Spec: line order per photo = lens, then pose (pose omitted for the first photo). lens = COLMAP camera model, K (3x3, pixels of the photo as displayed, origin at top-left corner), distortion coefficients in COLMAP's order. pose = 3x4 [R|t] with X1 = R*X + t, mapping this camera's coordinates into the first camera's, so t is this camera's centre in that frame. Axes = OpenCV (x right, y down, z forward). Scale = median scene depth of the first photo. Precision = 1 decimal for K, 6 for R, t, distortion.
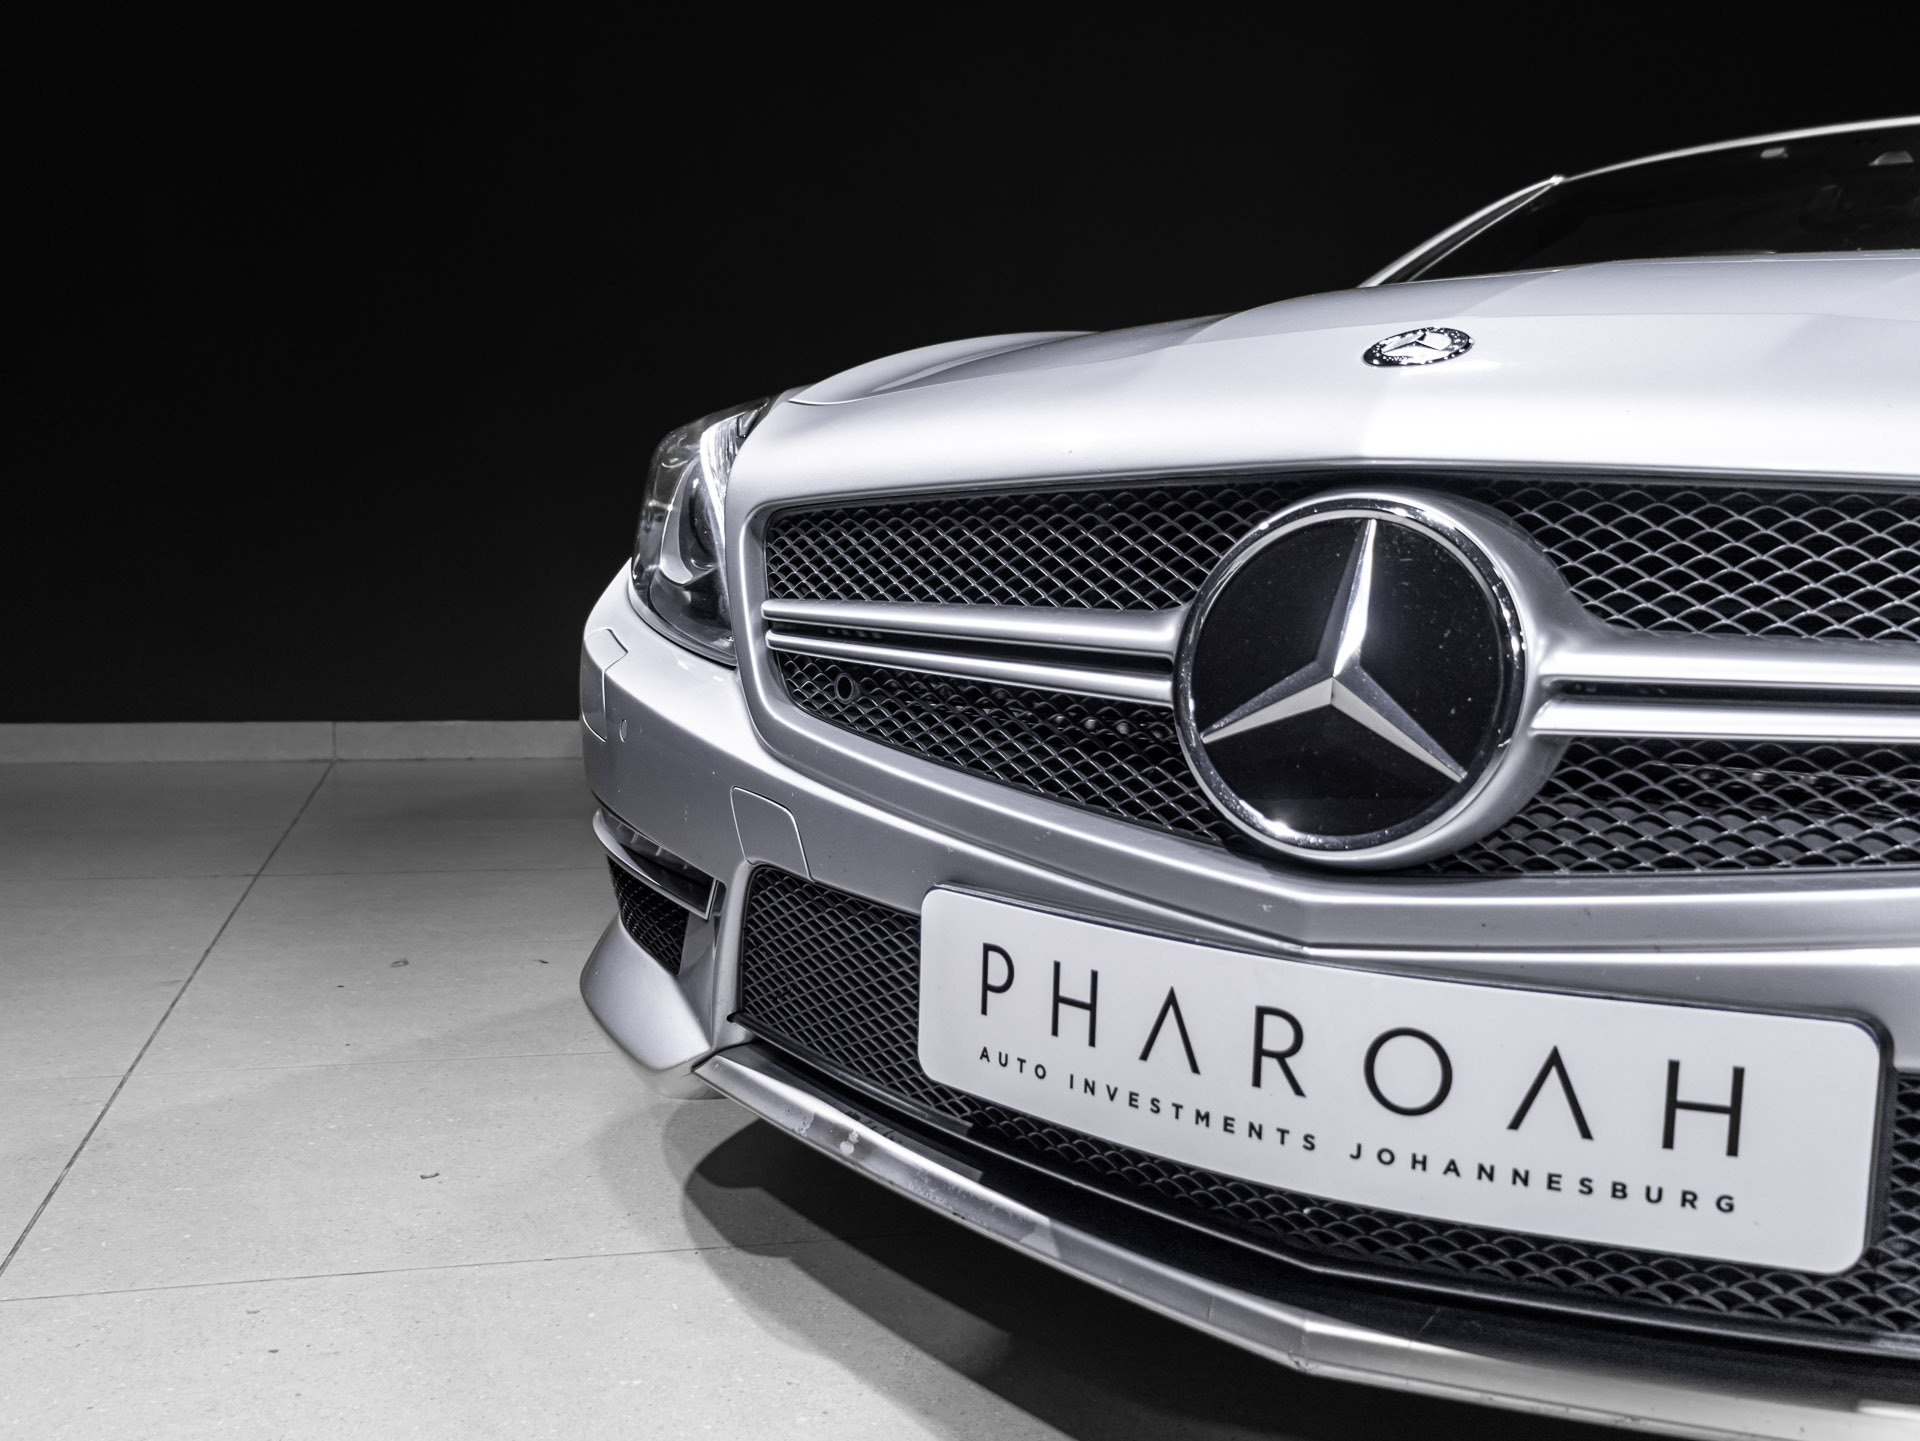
lens RADIAL K [[1786.9, 0, 953.9], [0, 1786.9, 733.1], [0, 0, 1]] dist [-0.000656, -0.004062]
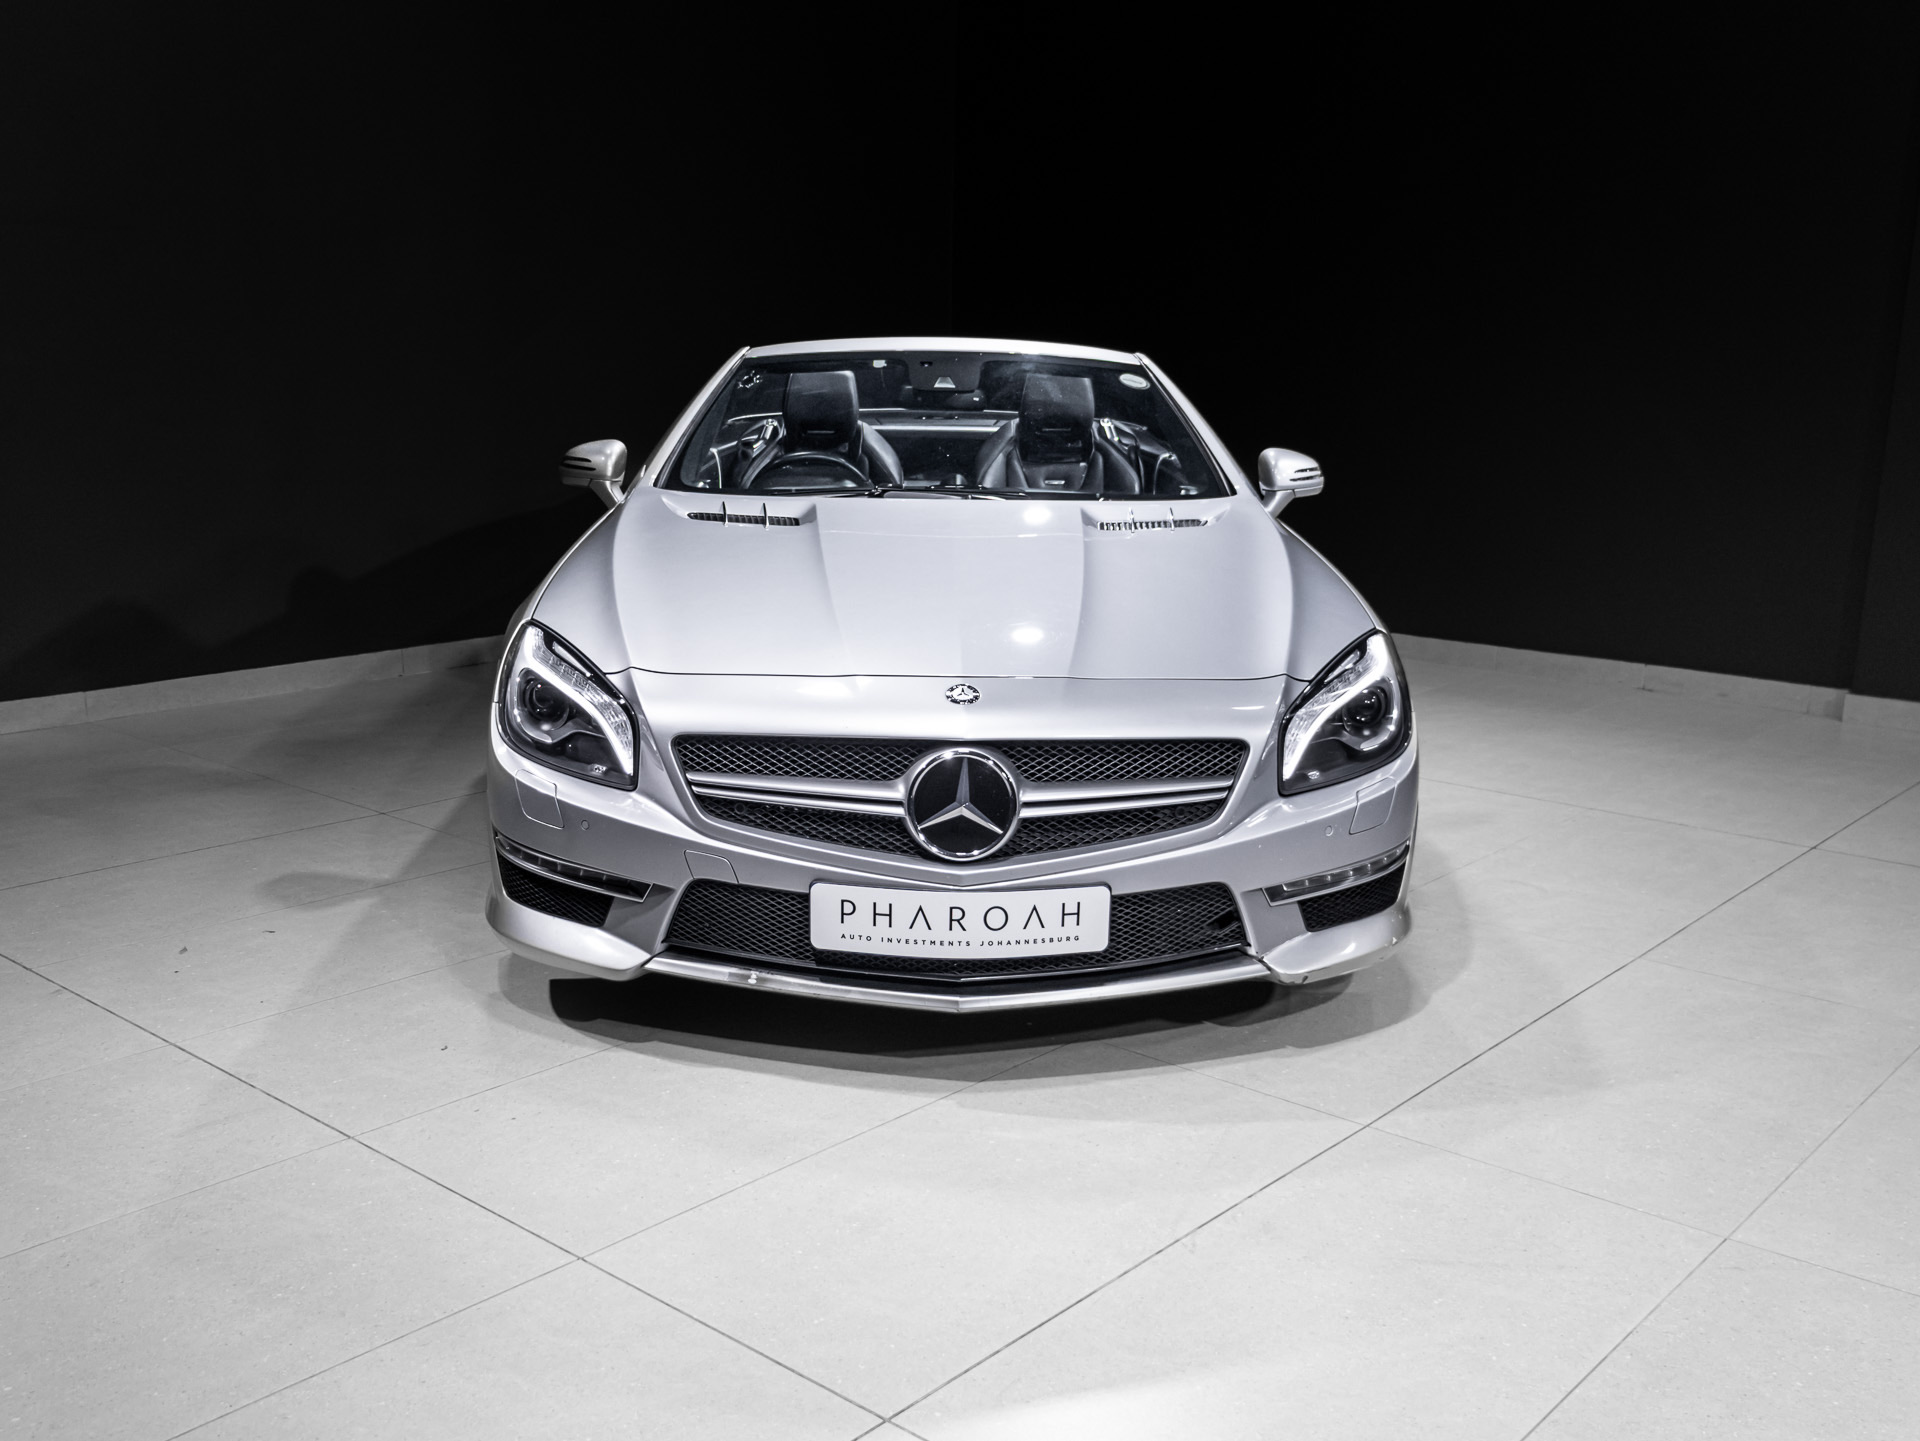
lens RADIAL K [[1786.9, 0, 953.9], [0, 1786.9, 733.1], [0, 0, 1]] dist [-0.000656, -0.004062]
pose [[0.822443, -0.124925, 0.554960, -1.612804], [0.058332, 0.988966, 0.136175, -0.613874], [-0.565849, -0.079624, 0.820655, -1.694502]]
